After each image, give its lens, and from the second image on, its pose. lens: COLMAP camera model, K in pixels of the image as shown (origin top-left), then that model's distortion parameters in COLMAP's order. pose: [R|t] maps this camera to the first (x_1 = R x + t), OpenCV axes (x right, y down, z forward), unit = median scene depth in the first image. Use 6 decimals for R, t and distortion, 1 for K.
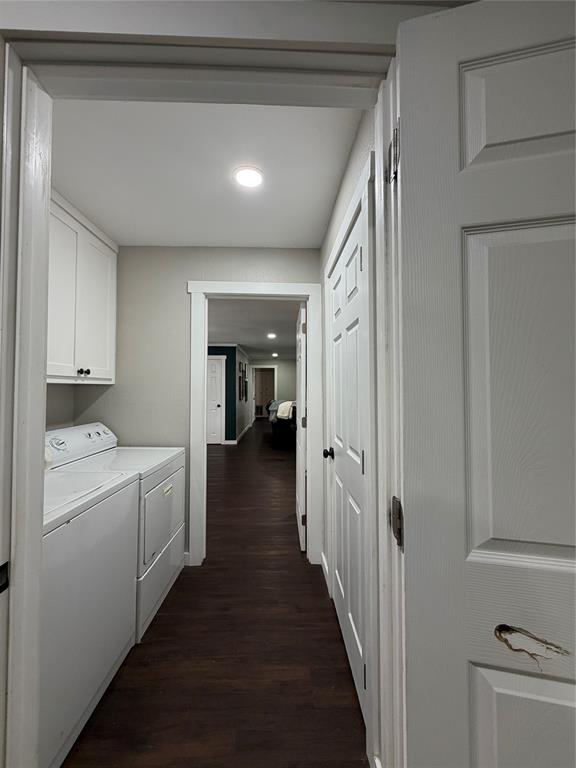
lens RADIAL K [[302.3, 0, 289.1], [0, 302.3, 384.1], [0, 0, 1]] dist [-0.000728, 0.000702]
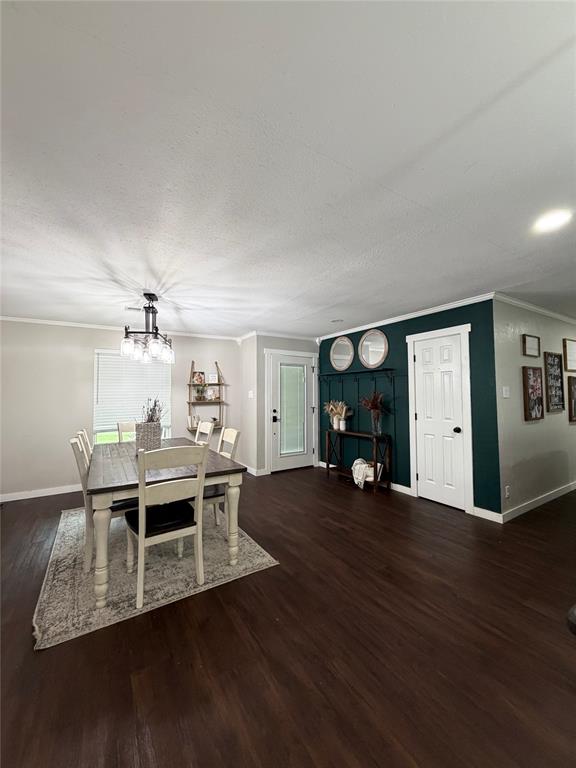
lens RADIAL K [[302.3, 0, 286.5], [0, 302.3, 381.9], [0, 0, 1]] dist [-0.000728, 0.000702]
pose [[0.502818, -0.040154, -0.863459, 0.051116], [0.021960, 0.999191, -0.033678, 0.005059], [0.864114, -0.002028, 0.503293, 0.516603]]
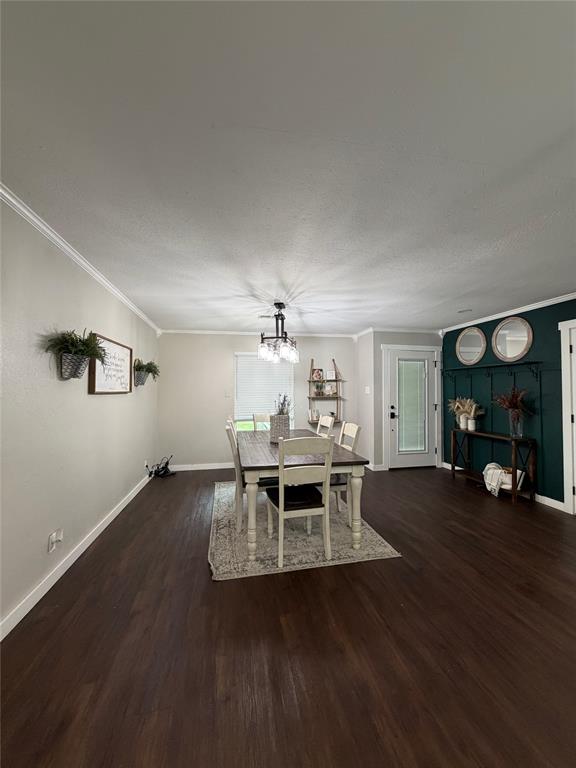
lens RADIAL K [[302.3, 0, 289.4], [0, 302.3, 382.0], [0, 0, 1]] dist [-0.000728, 0.000702]
pose [[0.169264, -0.024030, -0.985278, 0.066683], [0.017979, 0.999612, -0.021291, 0.001965], [0.985407, -0.014110, 0.169630, 0.502048]]
